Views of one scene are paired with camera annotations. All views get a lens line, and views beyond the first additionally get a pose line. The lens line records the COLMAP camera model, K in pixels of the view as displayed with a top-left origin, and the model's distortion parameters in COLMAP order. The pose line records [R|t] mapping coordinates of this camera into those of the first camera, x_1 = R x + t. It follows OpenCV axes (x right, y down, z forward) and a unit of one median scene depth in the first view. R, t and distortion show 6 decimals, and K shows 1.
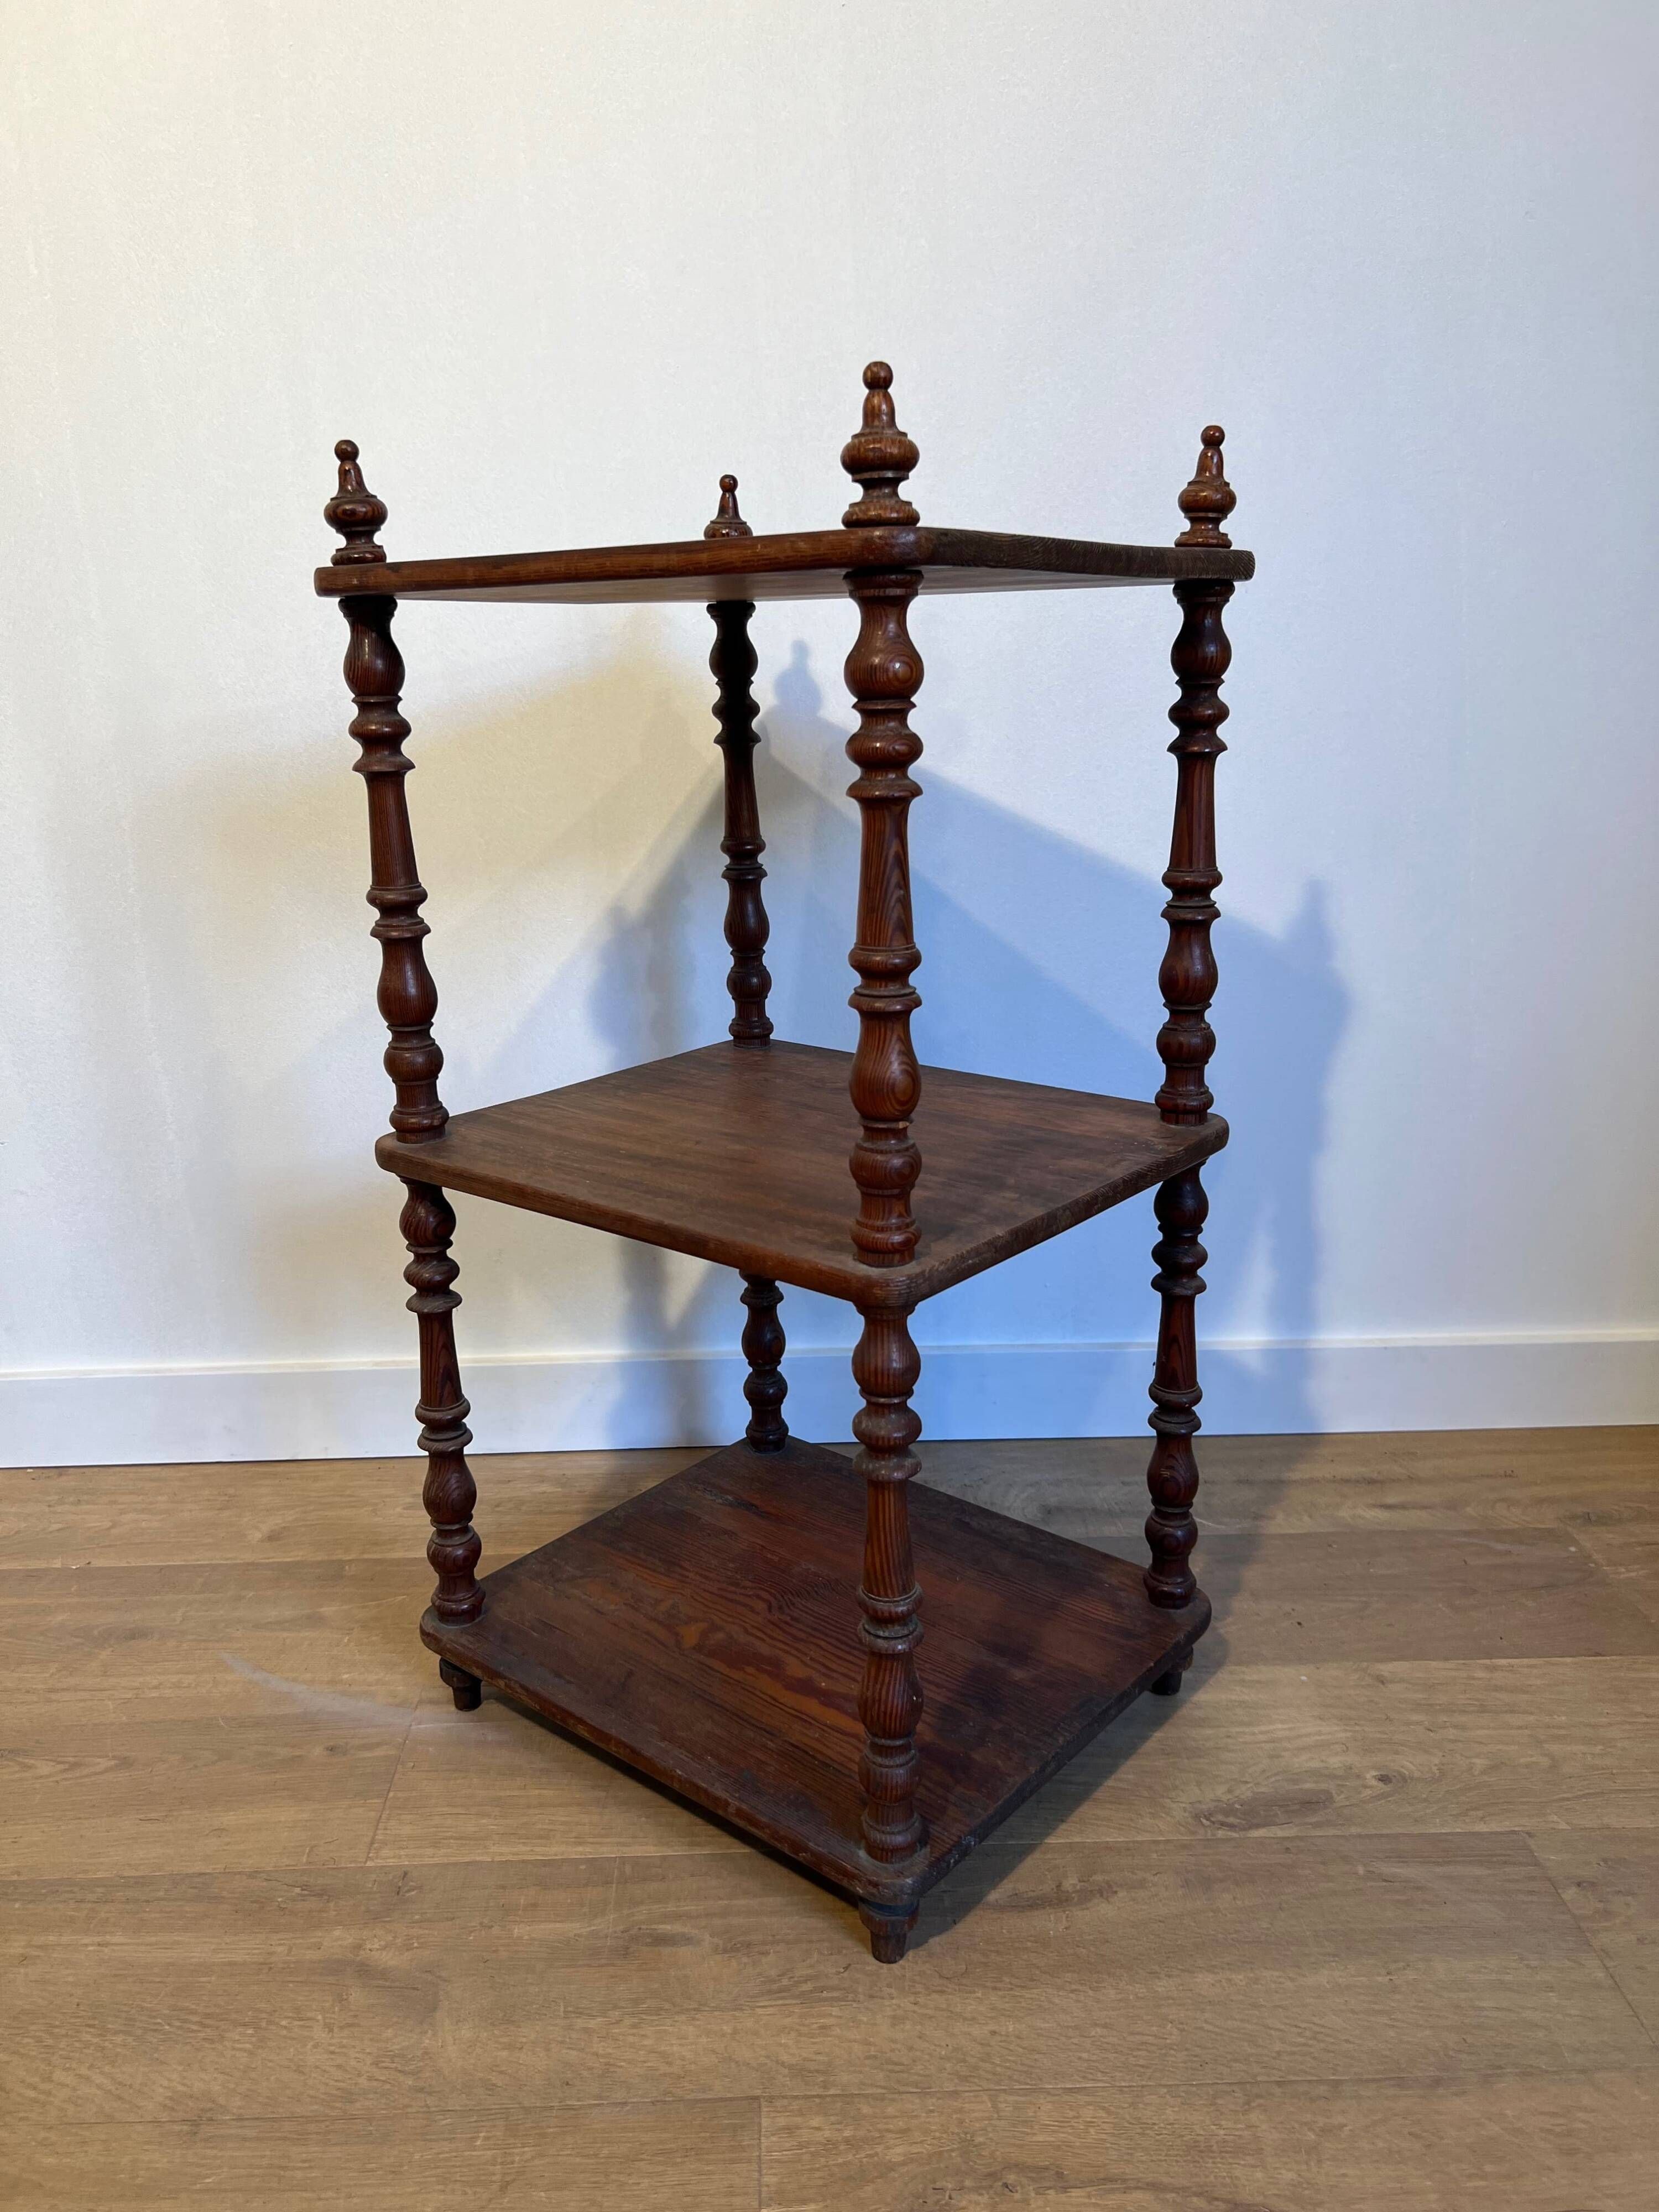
lens RADIAL K [[1726.6, 0, 812.5], [0, 1726.6, 1102.3], [0, 0, 1]] dist [0.019933, -0.017726]
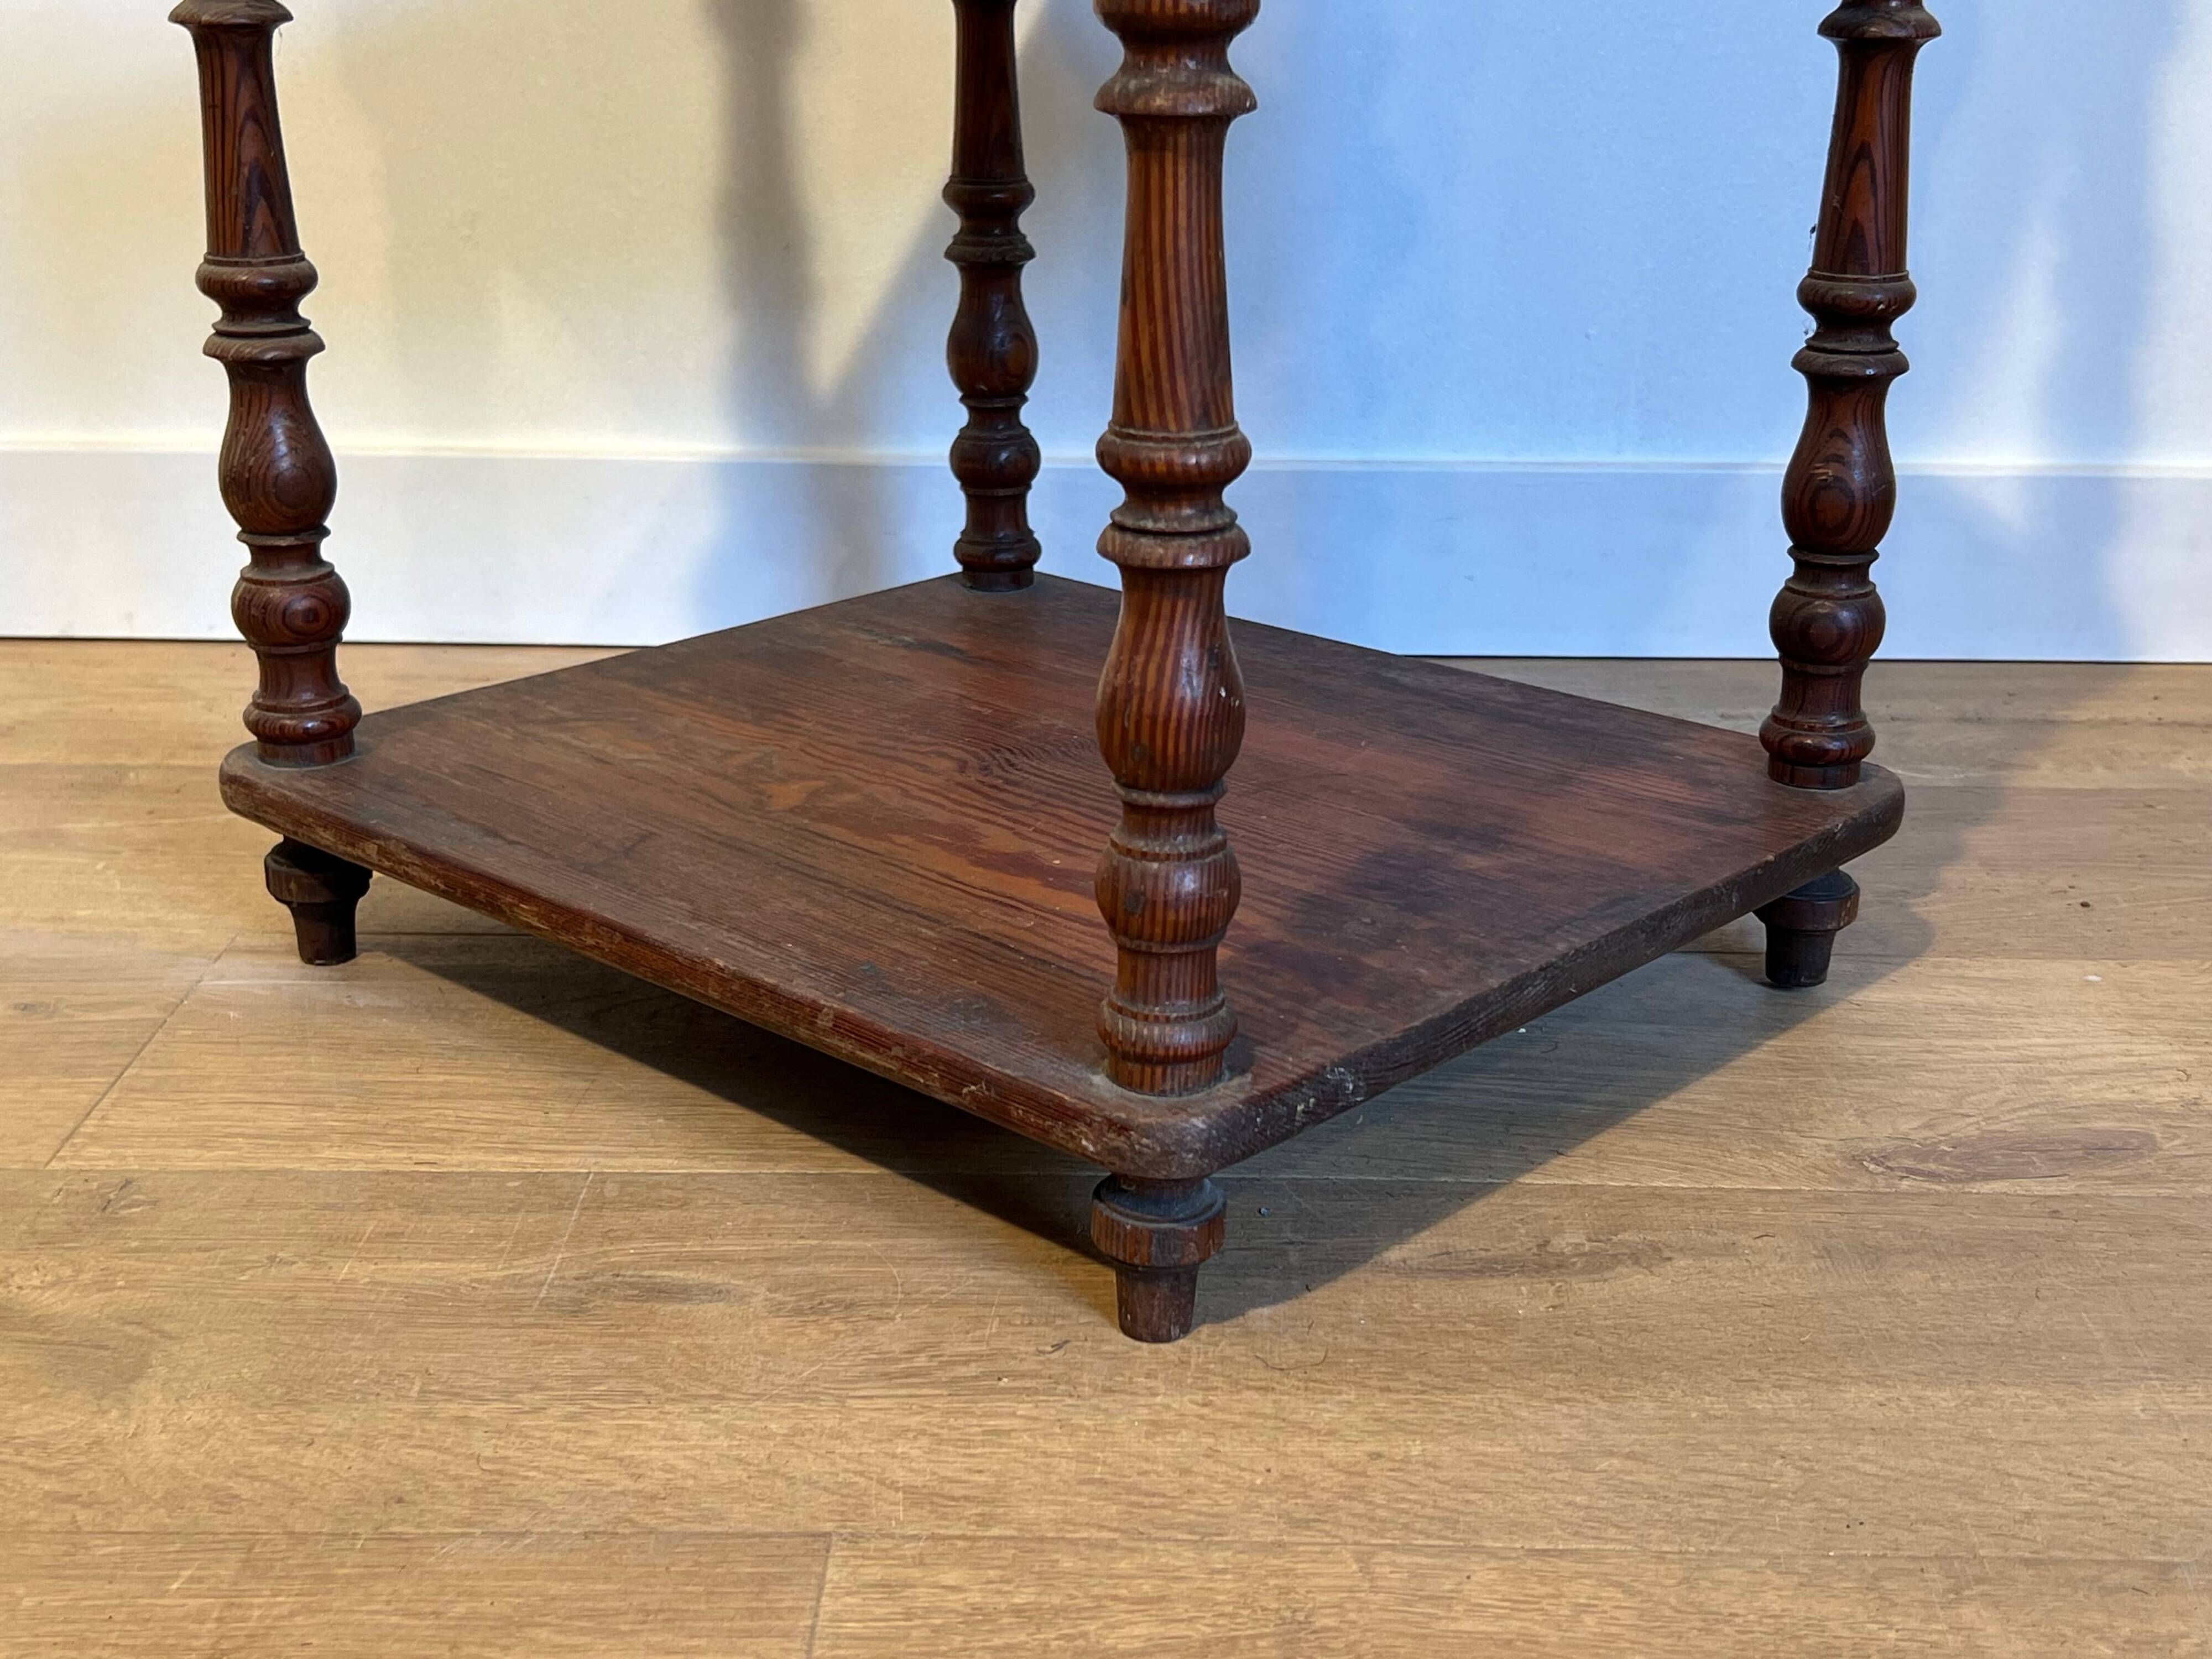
lens RADIAL K [[2931.8, 0, 1127.3], [0, 2931.8, 814.1], [0, 0, 1]] dist [0.056090, 0.000000]
pose [[0.998985, 0.035136, -0.028175, 0.047676], [-0.033274, 0.997393, 0.064031, 0.276296], [0.030351, -0.063029, 0.997550, 0.219690]]
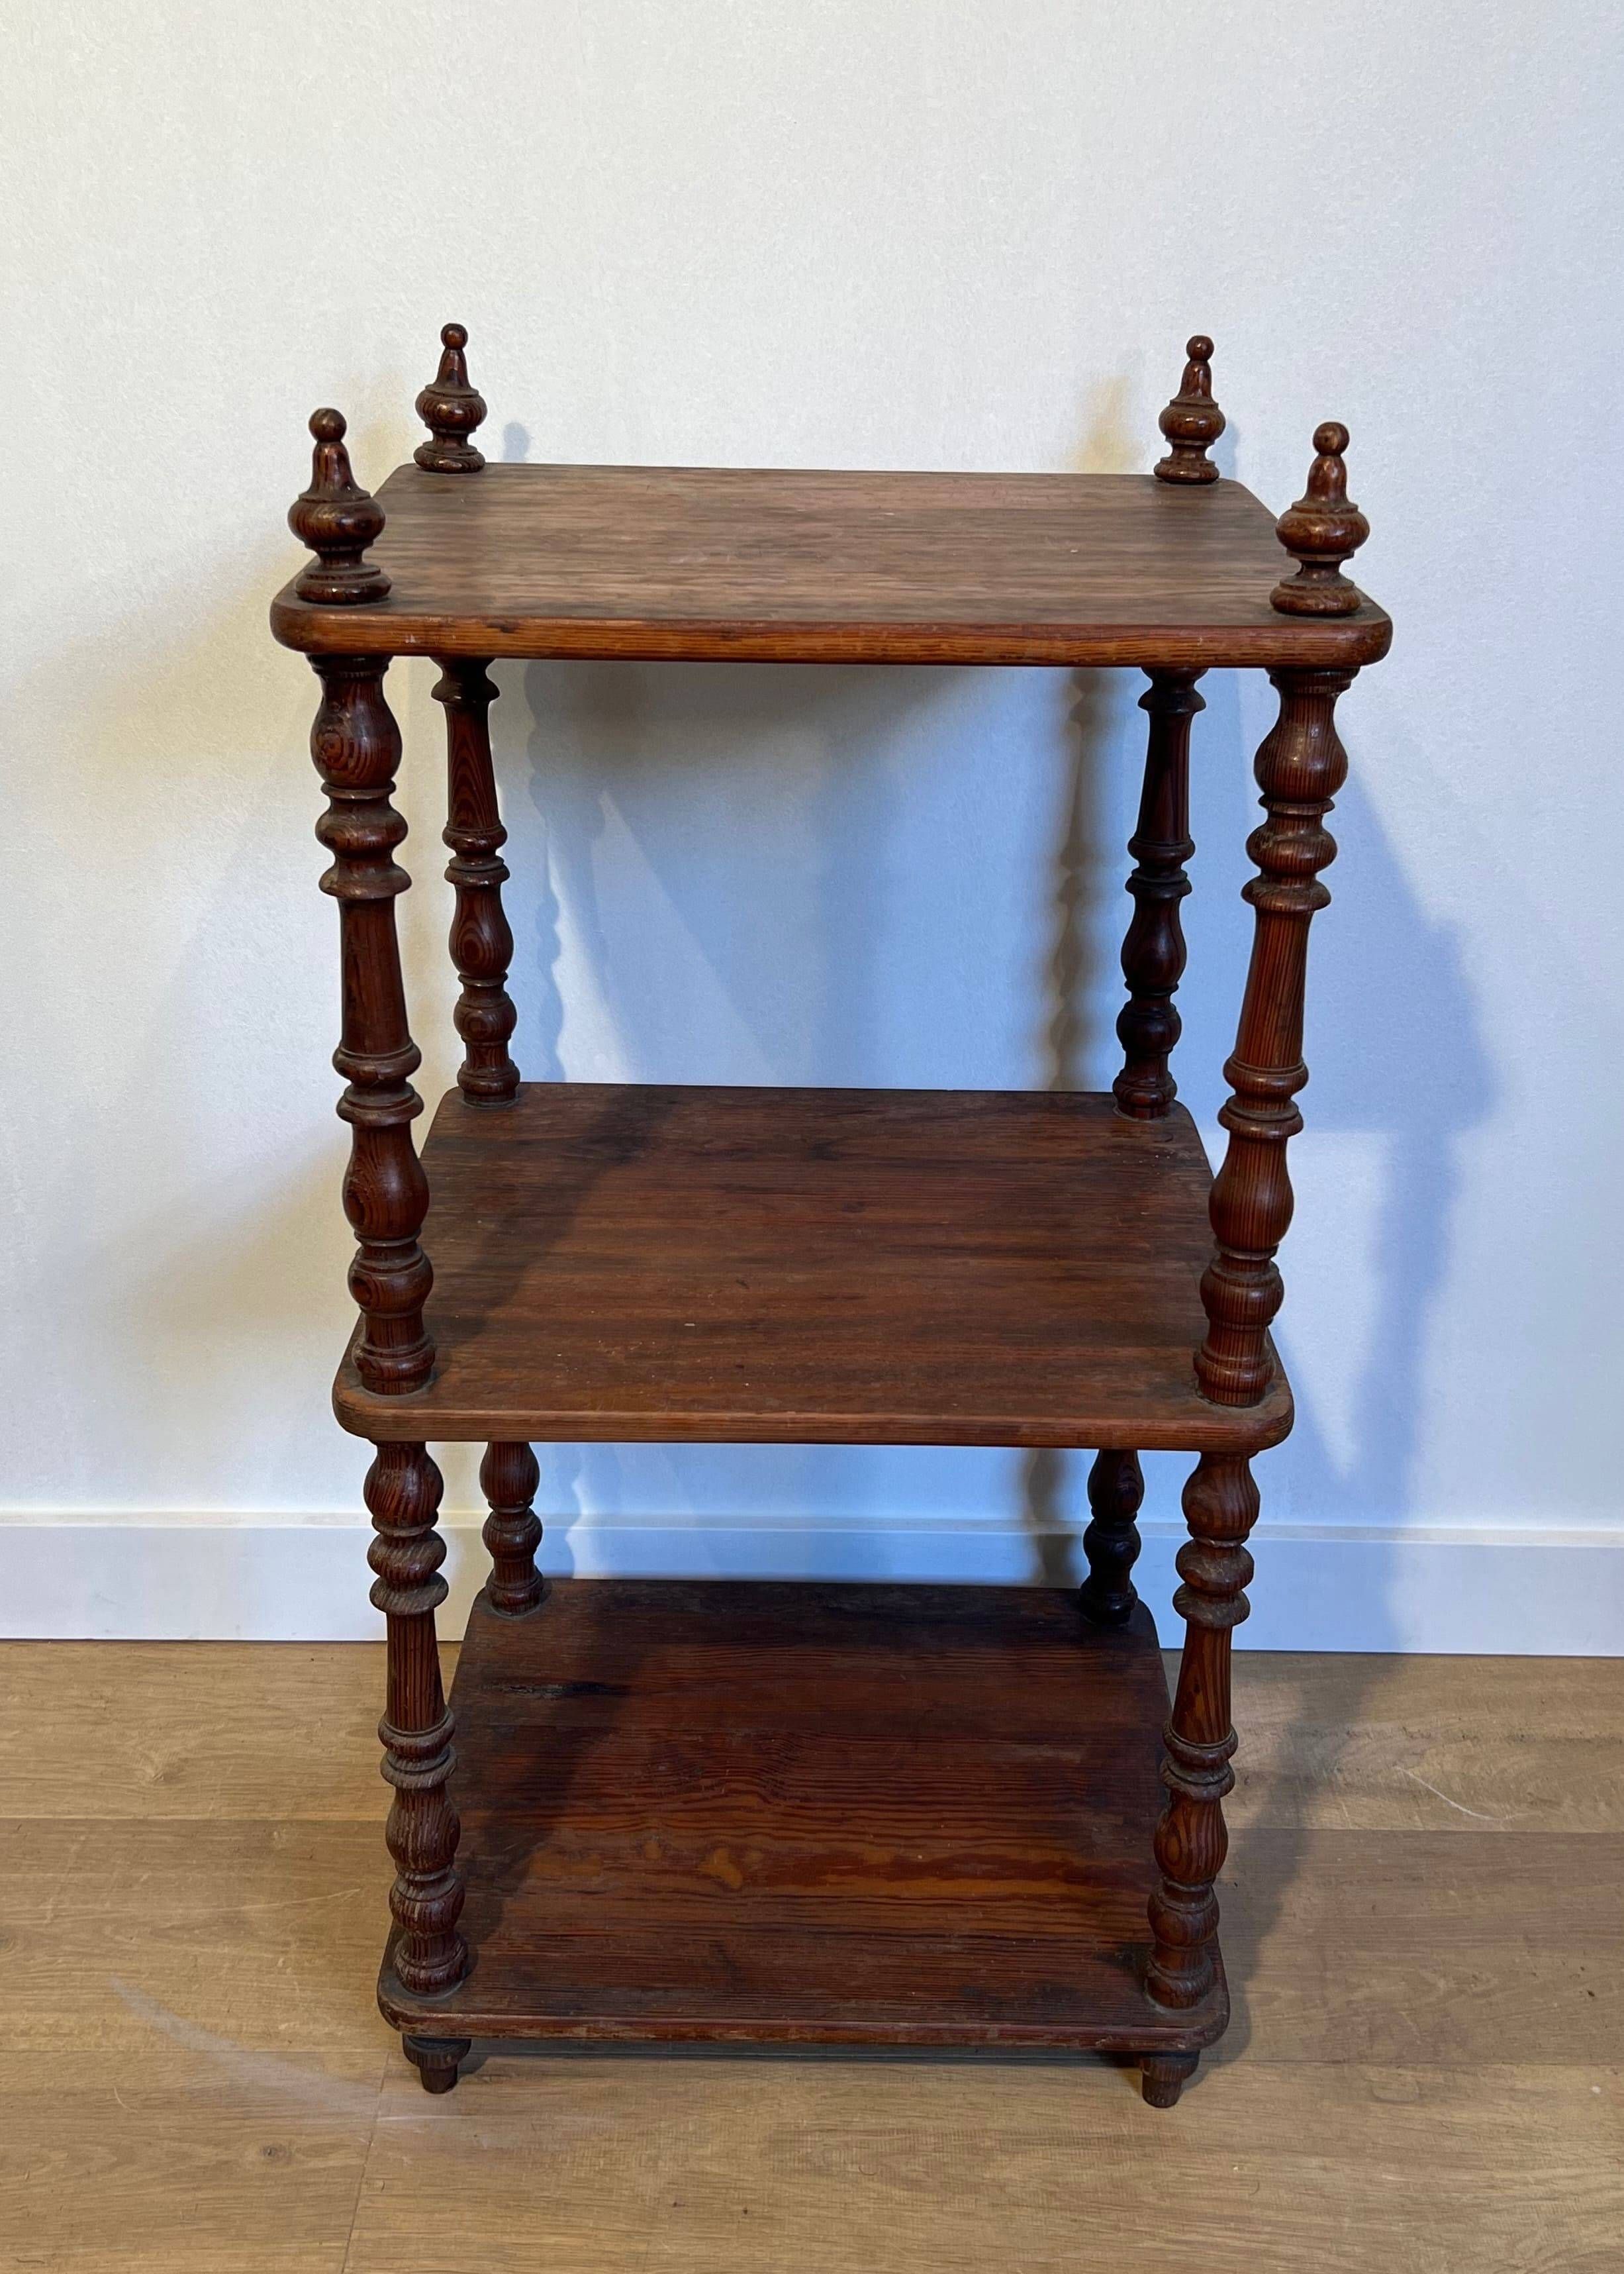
lens RADIAL K [[2473.1, 0, 824.7], [0, 2473.1, 1137.5], [0, 0, 1]] dist [0.010622, 0.000000]
pose [[0.999261, 0.037345, -0.009083, -0.051751], [-0.035571, 0.988128, 0.149459, -0.233095], [0.014557, -0.149025, 0.988726, 0.027757]]
